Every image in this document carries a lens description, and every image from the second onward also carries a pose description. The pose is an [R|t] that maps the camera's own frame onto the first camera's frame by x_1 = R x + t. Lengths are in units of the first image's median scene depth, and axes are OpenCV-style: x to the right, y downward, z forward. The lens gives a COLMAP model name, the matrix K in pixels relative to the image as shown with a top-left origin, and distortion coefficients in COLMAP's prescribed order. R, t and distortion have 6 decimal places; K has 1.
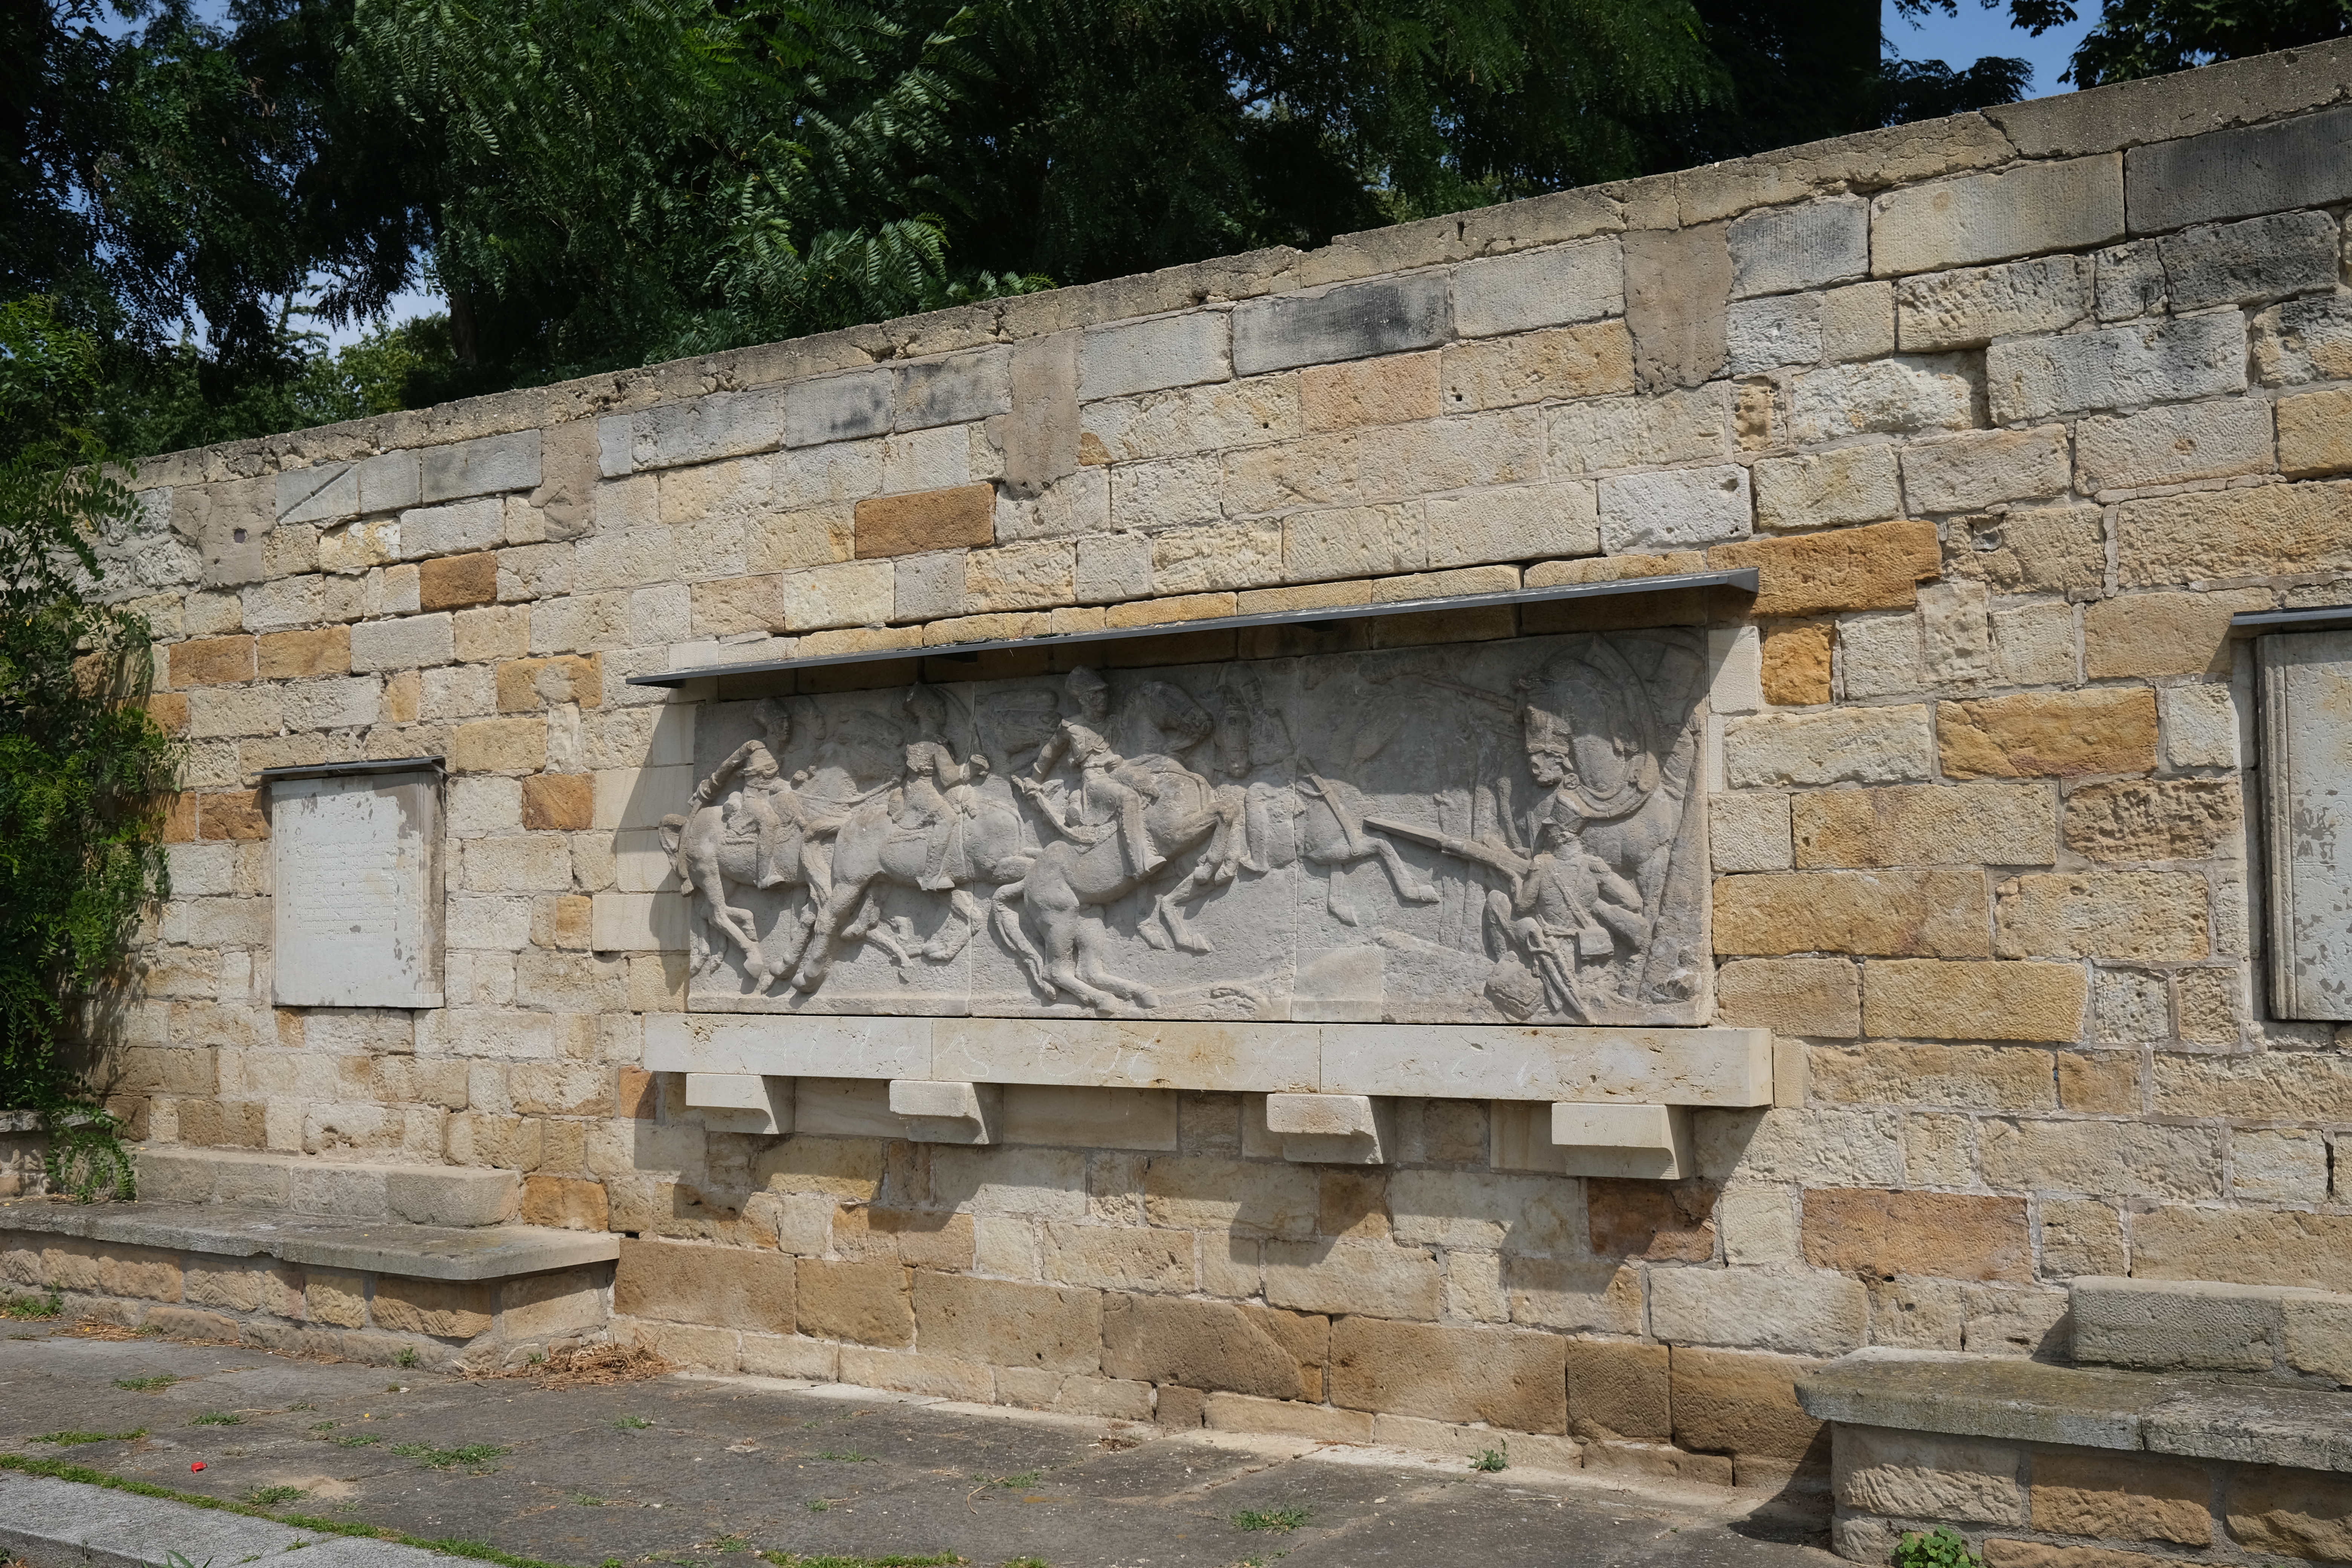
lens RADIAL K [[2403.8, 0, 1172.1], [0, 2403.8, 785.7], [0, 0, 1]] dist [0.010735, 0.000000]
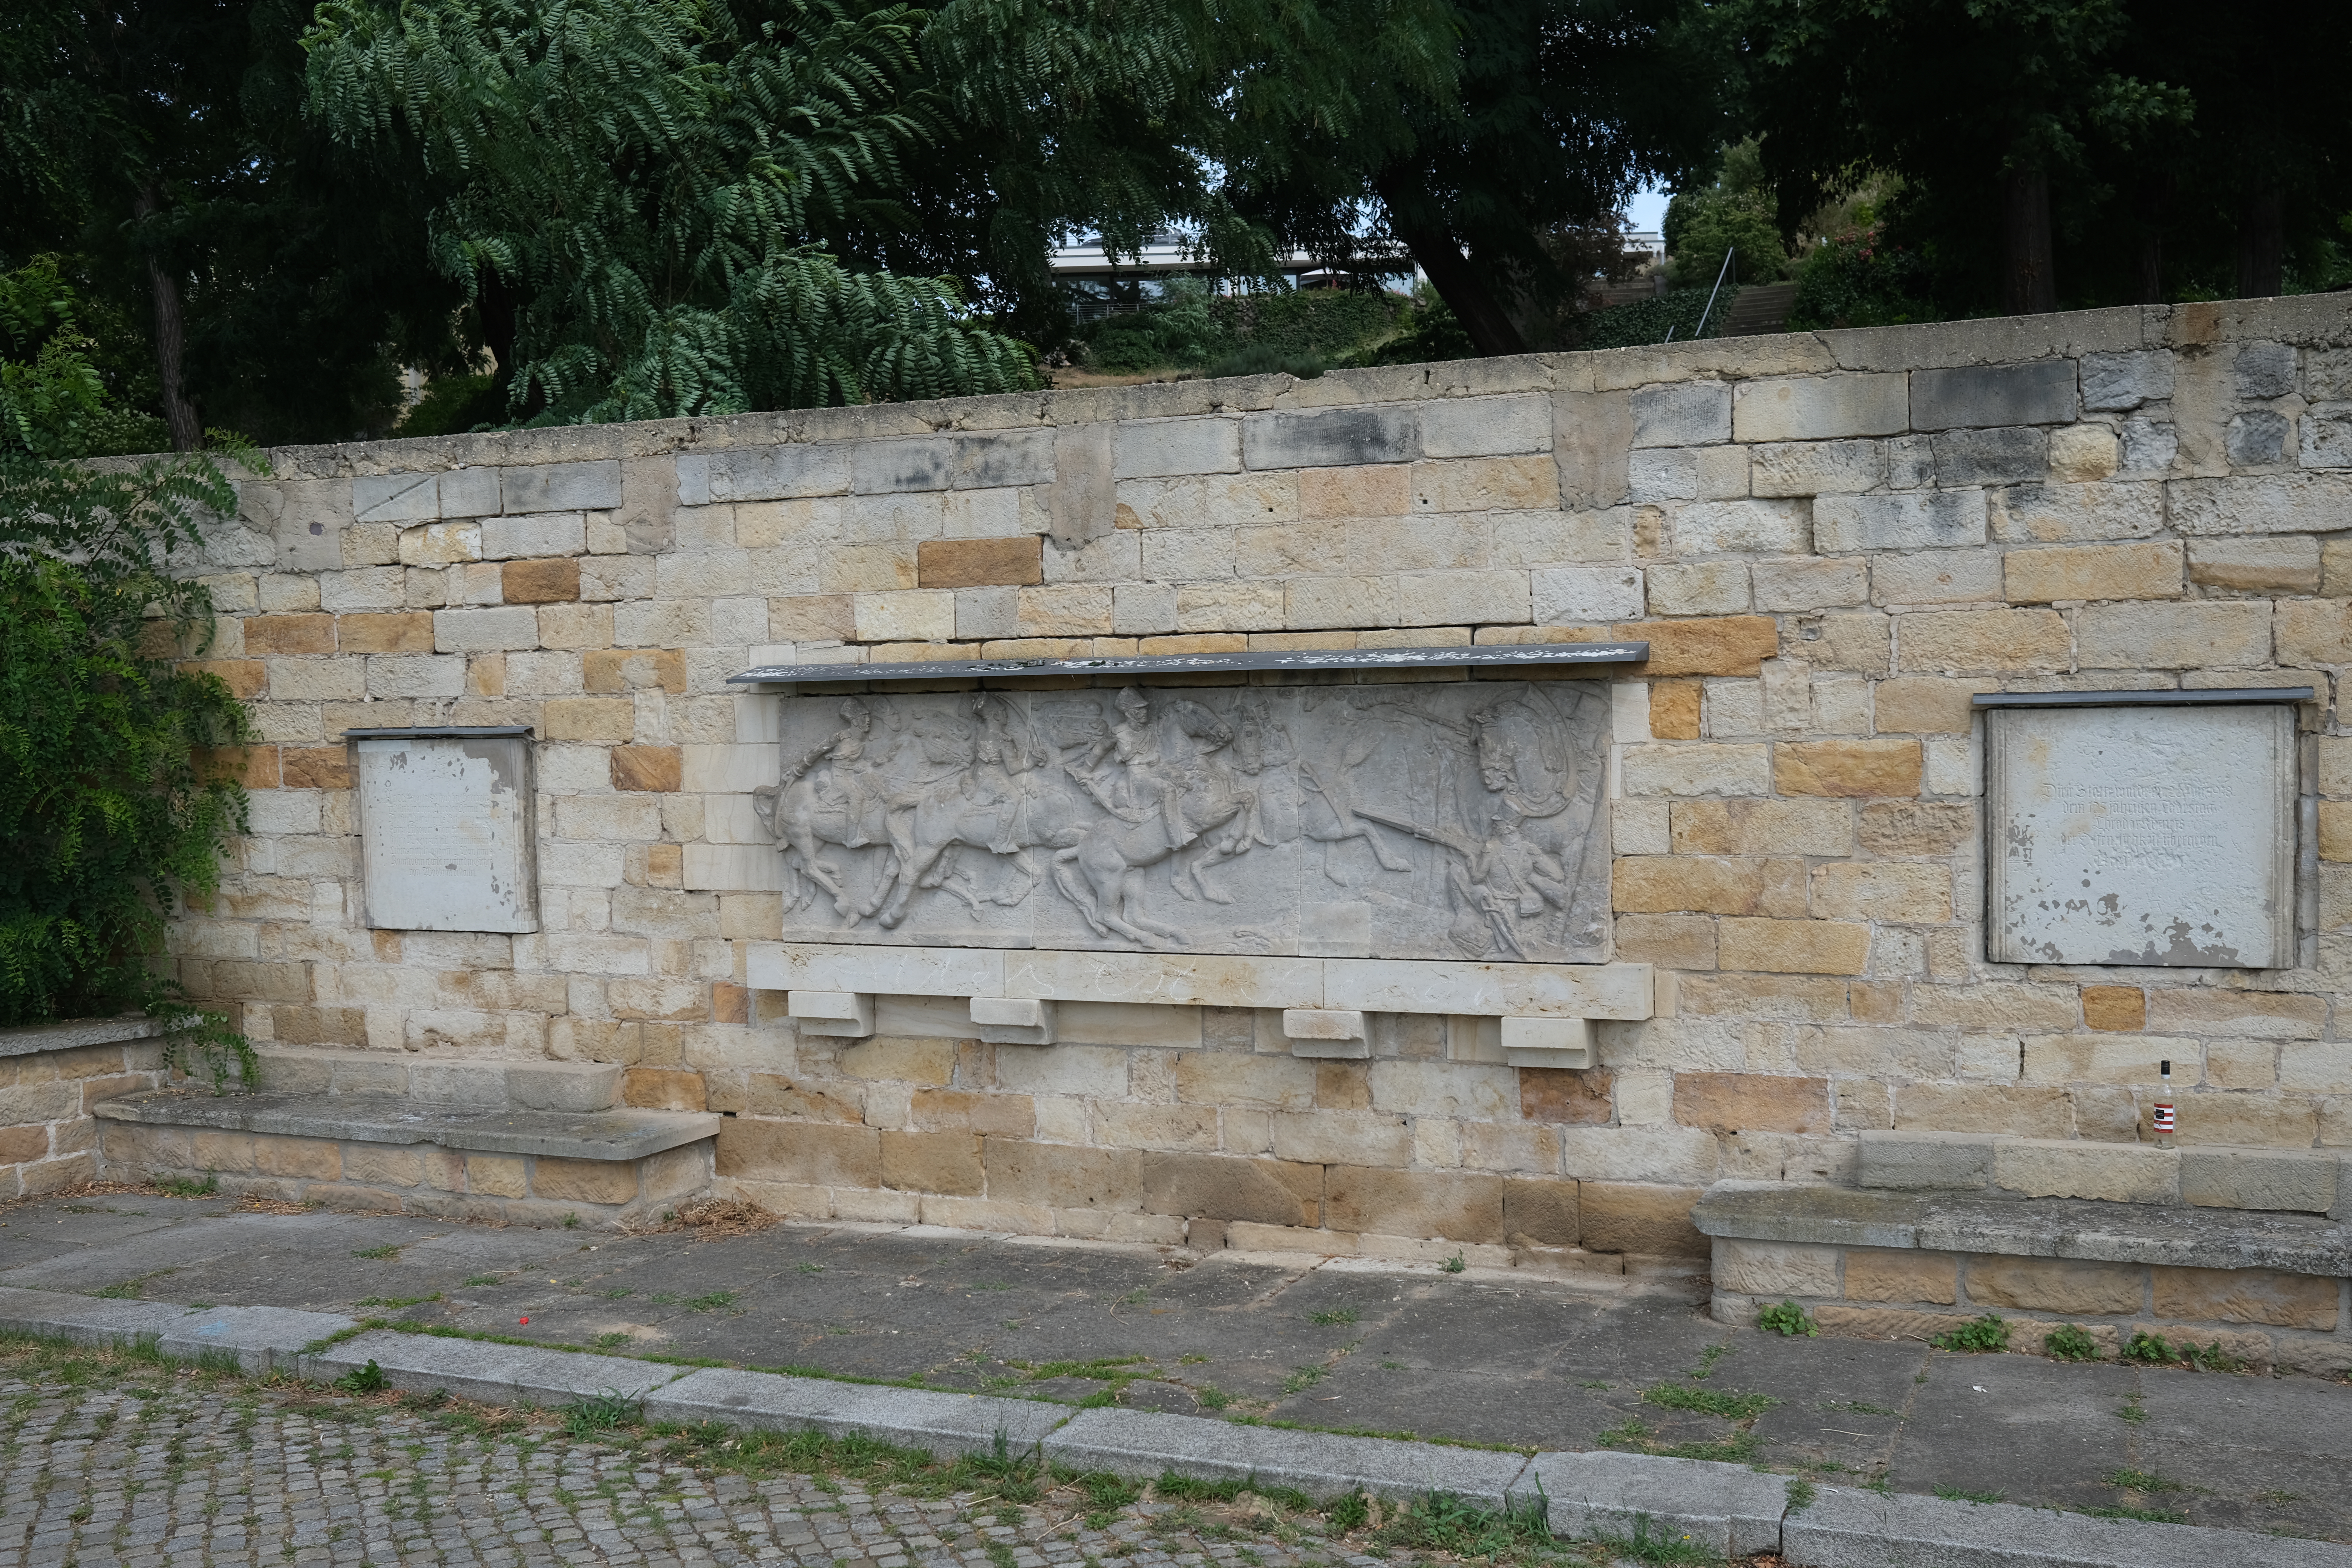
lens RADIAL K [[2403.8, 0, 1179.7], [0, 2403.8, 782.0], [0, 0, 1]] dist [0.010735, 0.000000]
pose [[0.985343, -0.018486, 0.169581, -0.240738], [0.001662, 0.995104, 0.098817, -0.132431], [-0.170577, -0.097087, 0.980550, -0.311826]]
